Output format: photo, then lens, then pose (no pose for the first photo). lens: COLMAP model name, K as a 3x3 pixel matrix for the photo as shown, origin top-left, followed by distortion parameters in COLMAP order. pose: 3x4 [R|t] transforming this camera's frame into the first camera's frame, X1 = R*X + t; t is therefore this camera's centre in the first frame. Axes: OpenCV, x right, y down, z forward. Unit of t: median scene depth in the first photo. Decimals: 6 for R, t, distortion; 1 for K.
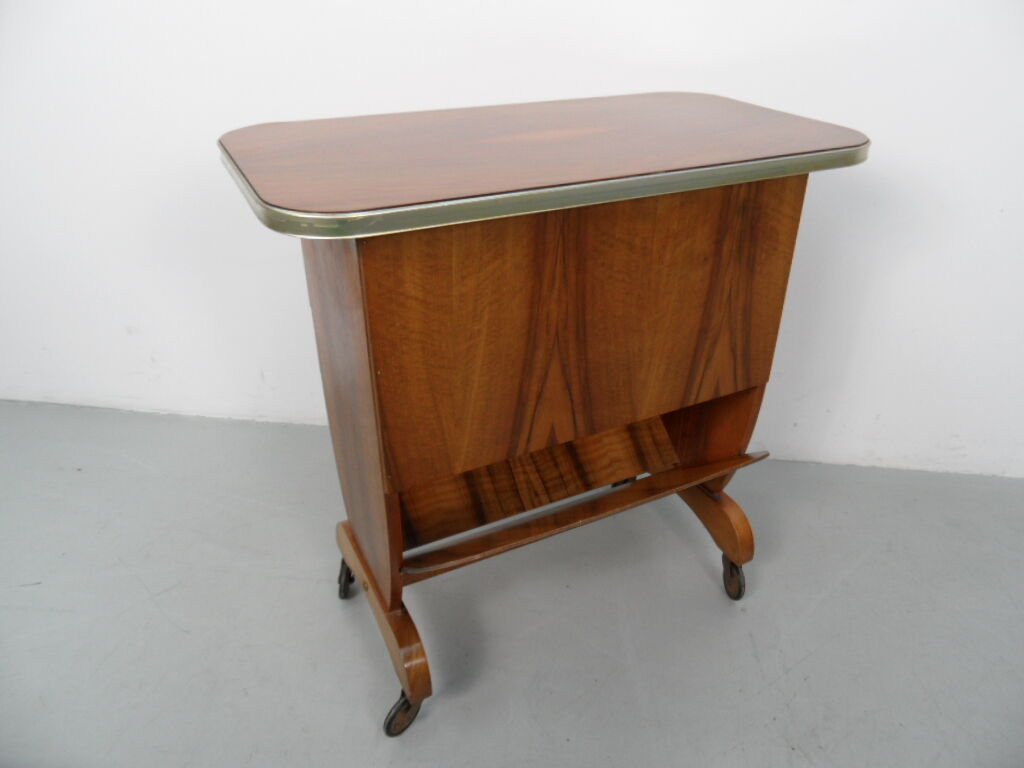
lens RADIAL K [[750.9, 0, 512.2], [0, 750.9, 382.0], [0, 0, 1]] dist [-0.023818, 0.013275]
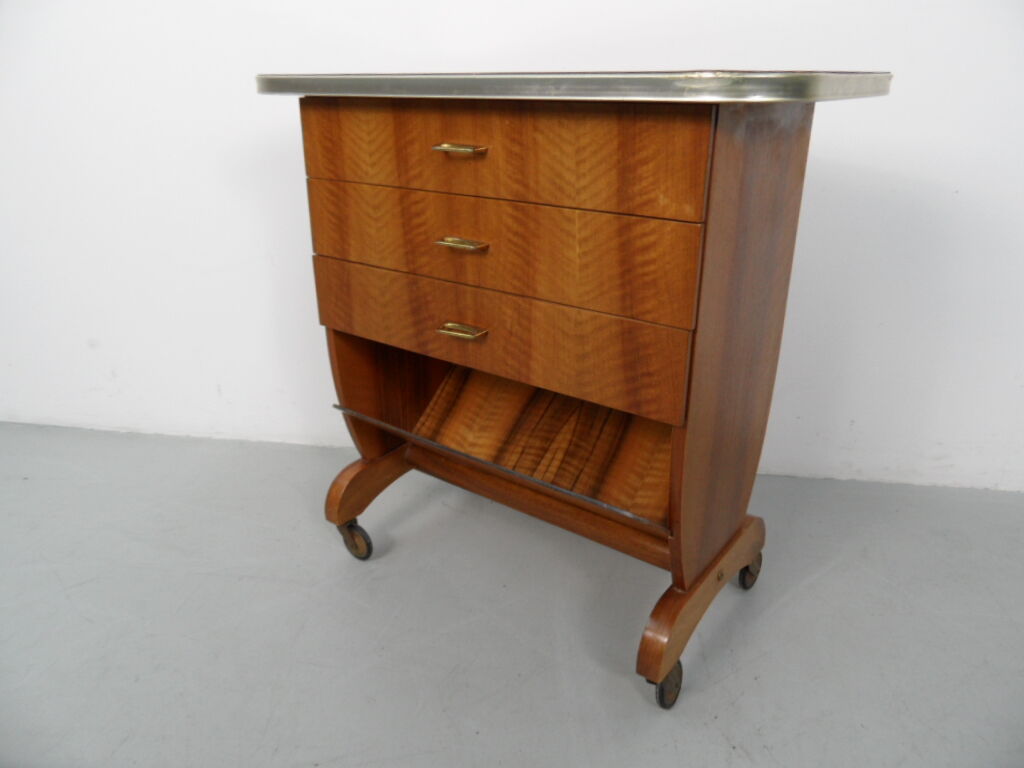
lens RADIAL K [[750.9, 0, 513.6], [0, 750.9, 383.5], [0, 0, 1]] dist [-0.023818, 0.013275]
pose [[0.998829, -0.003162, -0.048281, 0.113418], [-0.003629, 0.990156, -0.139921, 0.134303], [0.048249, 0.139932, 0.988985, 0.045346]]
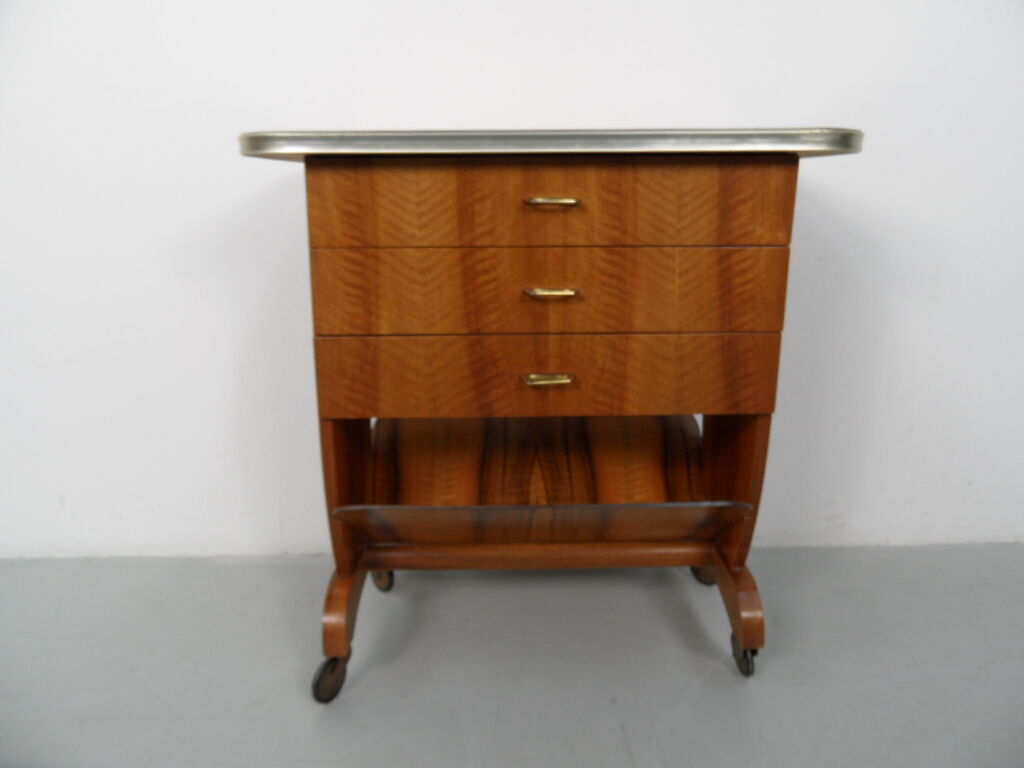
lens RADIAL K [[750.9, 0, 511.1], [0, 750.9, 385.6], [0, 0, 1]] dist [-0.023818, 0.013275]
pose [[0.813133, -0.169765, 0.556771, -0.334649], [0.312109, 0.934555, -0.170862, 0.107213], [-0.491327, 0.312707, 0.812904, 0.156937]]
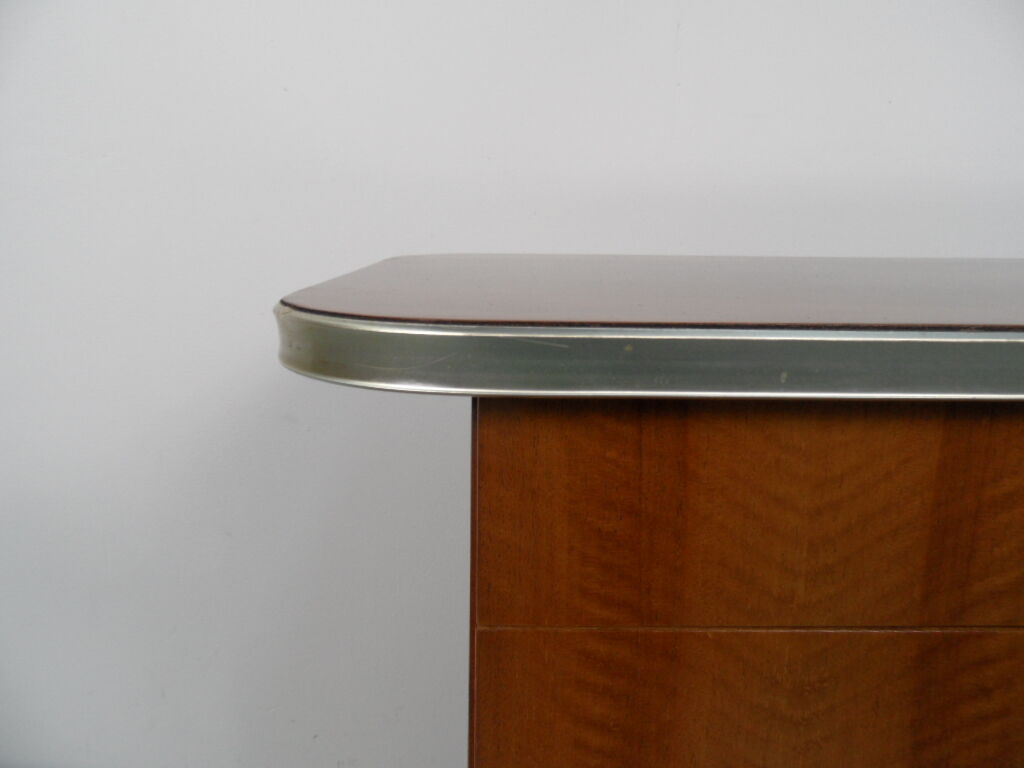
lens RADIAL K [[750.9, 0, 508.0], [0, 750.9, 387.7], [0, 0, 1]] dist [-0.023818, 0.013275]
pose [[0.818018, -0.144719, 0.556690, -0.209697], [0.299424, 0.933496, -0.197309, -0.169545], [-0.491113, 0.328089, 0.806948, 0.502963]]
